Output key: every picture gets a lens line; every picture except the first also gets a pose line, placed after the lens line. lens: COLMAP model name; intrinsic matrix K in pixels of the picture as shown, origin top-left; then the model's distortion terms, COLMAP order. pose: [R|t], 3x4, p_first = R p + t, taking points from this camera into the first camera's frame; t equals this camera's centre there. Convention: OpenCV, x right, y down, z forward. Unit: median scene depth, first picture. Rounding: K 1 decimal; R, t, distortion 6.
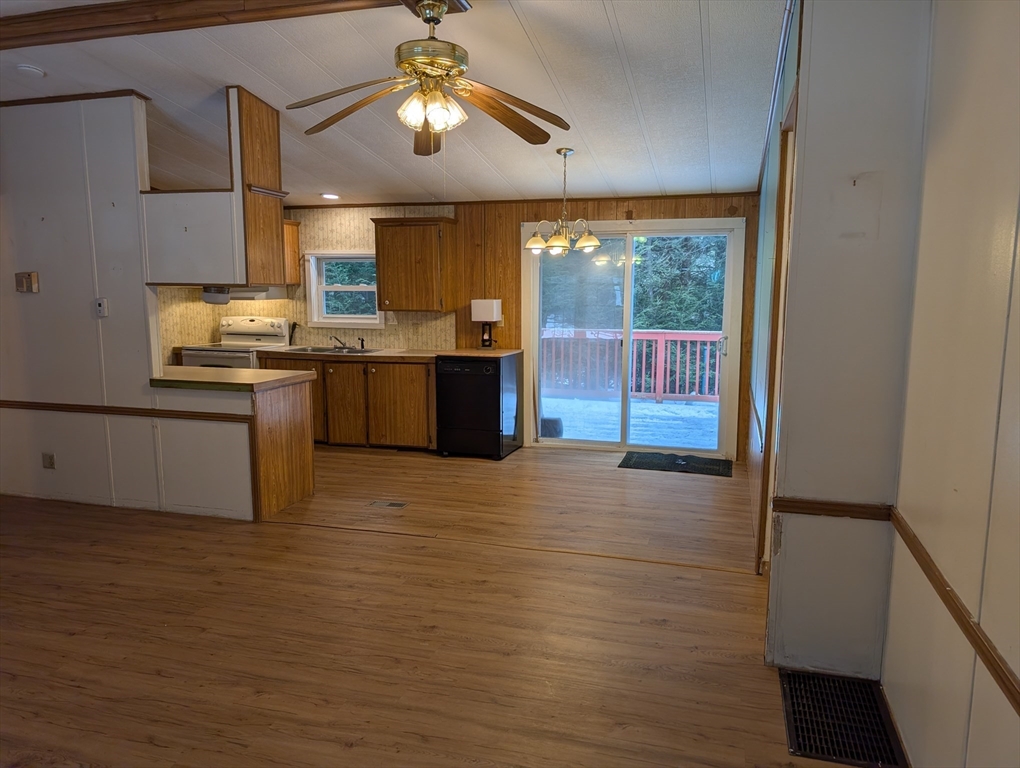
lens RADIAL K [[735.5, 0, 515.1], [0, 735.5, 393.7], [0, 0, 1]] dist [0.016336, -0.016555]
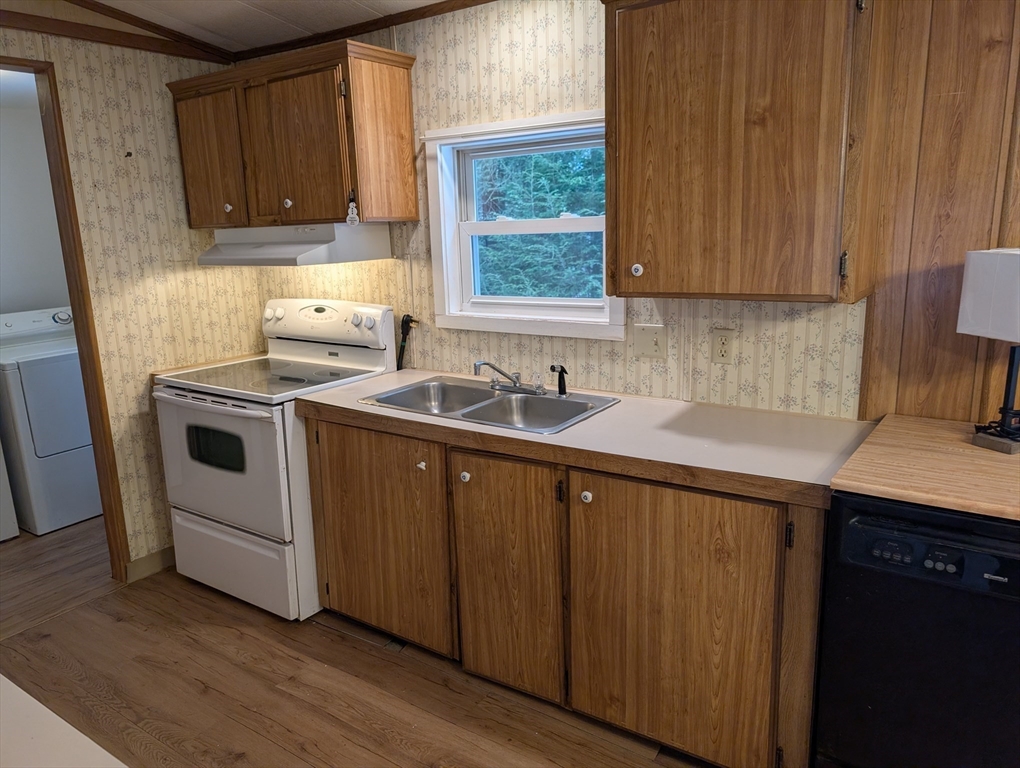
lens RADIAL K [[735.5, 0, 494.8], [0, 735.5, 402.3], [0, 0, 1]] dist [0.016336, -0.016555]
pose [[0.944931, 0.042663, -0.324477, -0.149927], [-0.010668, 0.994955, 0.099754, -0.115719], [0.327096, -0.090800, 0.940619, 0.801647]]
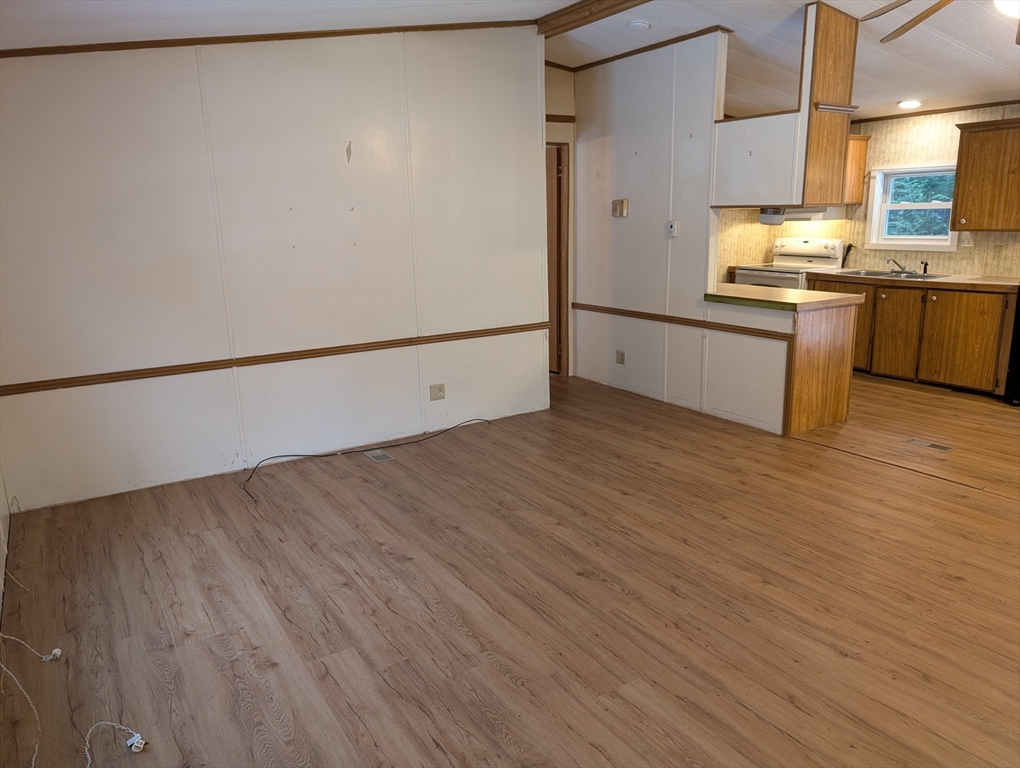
lens RADIAL K [[735.5, 0, 508.4], [0, 735.5, 387.5], [0, 0, 1]] dist [0.016336, -0.016555]
pose [[0.749882, 0.134719, -0.647710, 0.019147], [-0.073130, 0.989927, 0.121231, 0.005858], [0.657517, -0.043542, 0.752180, -0.033165]]
